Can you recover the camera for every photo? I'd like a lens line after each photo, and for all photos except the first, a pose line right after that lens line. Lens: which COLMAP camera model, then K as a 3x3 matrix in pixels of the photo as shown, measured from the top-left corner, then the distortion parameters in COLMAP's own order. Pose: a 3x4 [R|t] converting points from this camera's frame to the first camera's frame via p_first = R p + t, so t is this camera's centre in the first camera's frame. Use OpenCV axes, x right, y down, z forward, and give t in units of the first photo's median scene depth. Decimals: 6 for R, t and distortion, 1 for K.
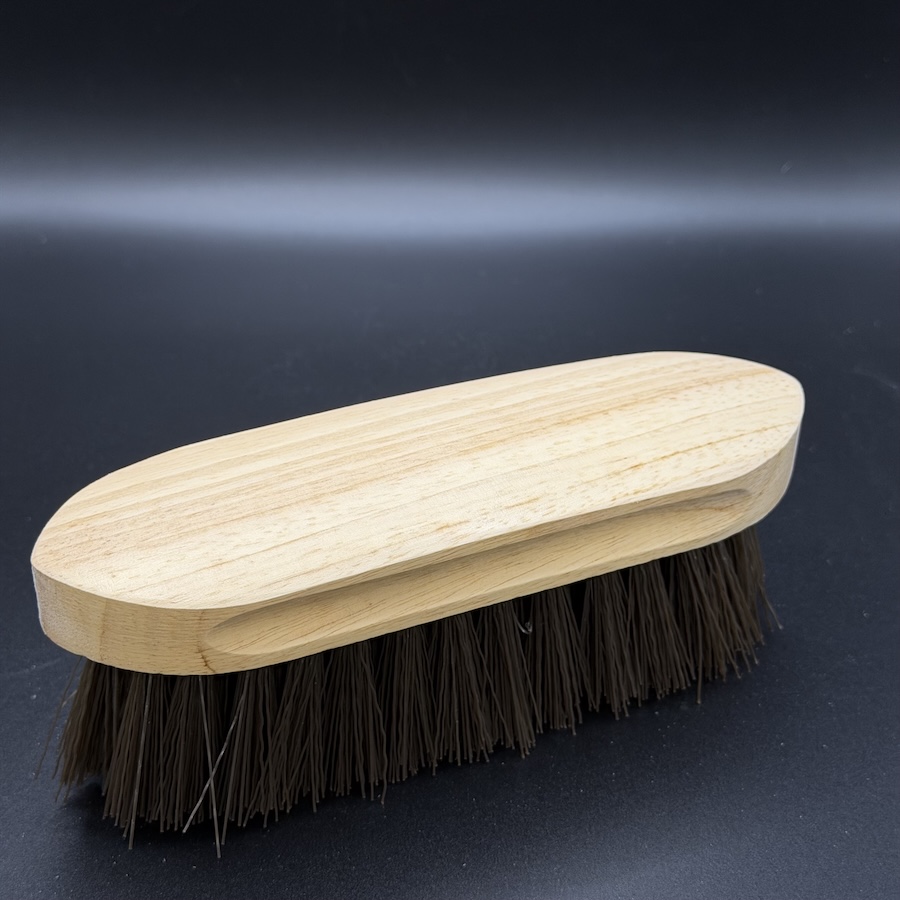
lens RADIAL K [[1813.1, 0, 450.0], [0, 1813.1, 450.0], [0, 0, 1]] dist [0.170982, 0.070971]
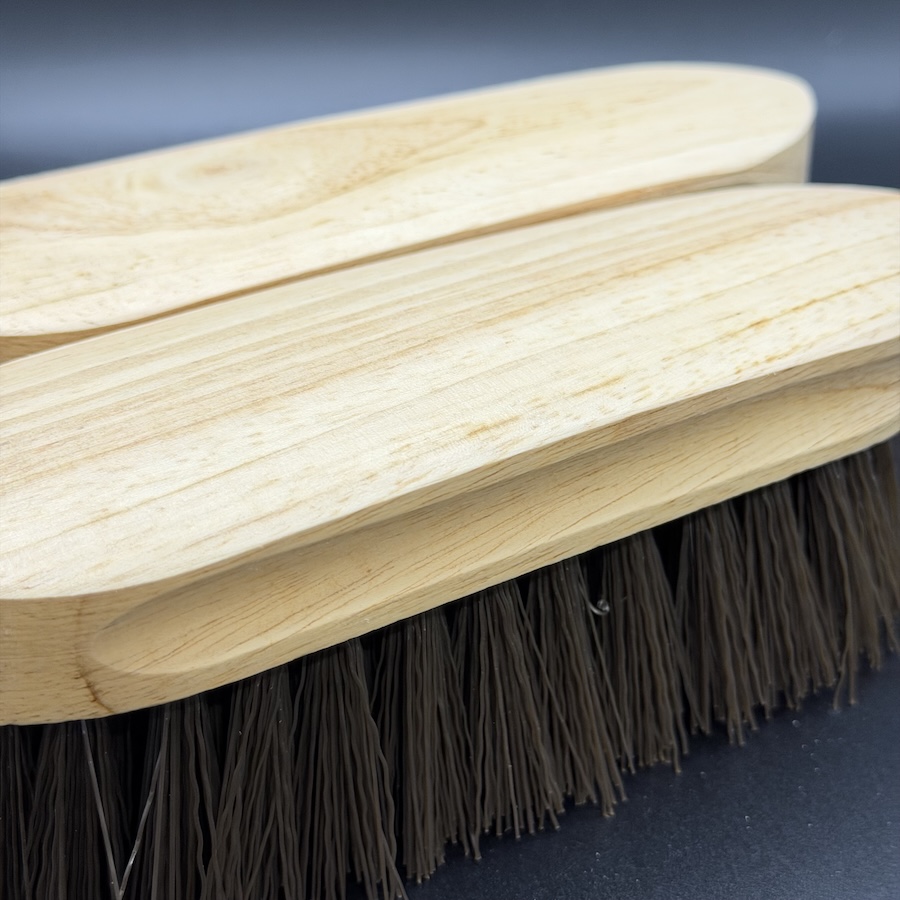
lens RADIAL K [[1813.1, 0, 450.0], [0, 1813.1, 450.0], [0, 0, 1]] dist [0.170982, 0.070971]
pose [[0.991151, -0.091674, 0.096000, -0.067889], [0.097351, 0.993661, -0.056211, 0.078554], [-0.090239, 0.065059, 0.993793, 0.396989]]
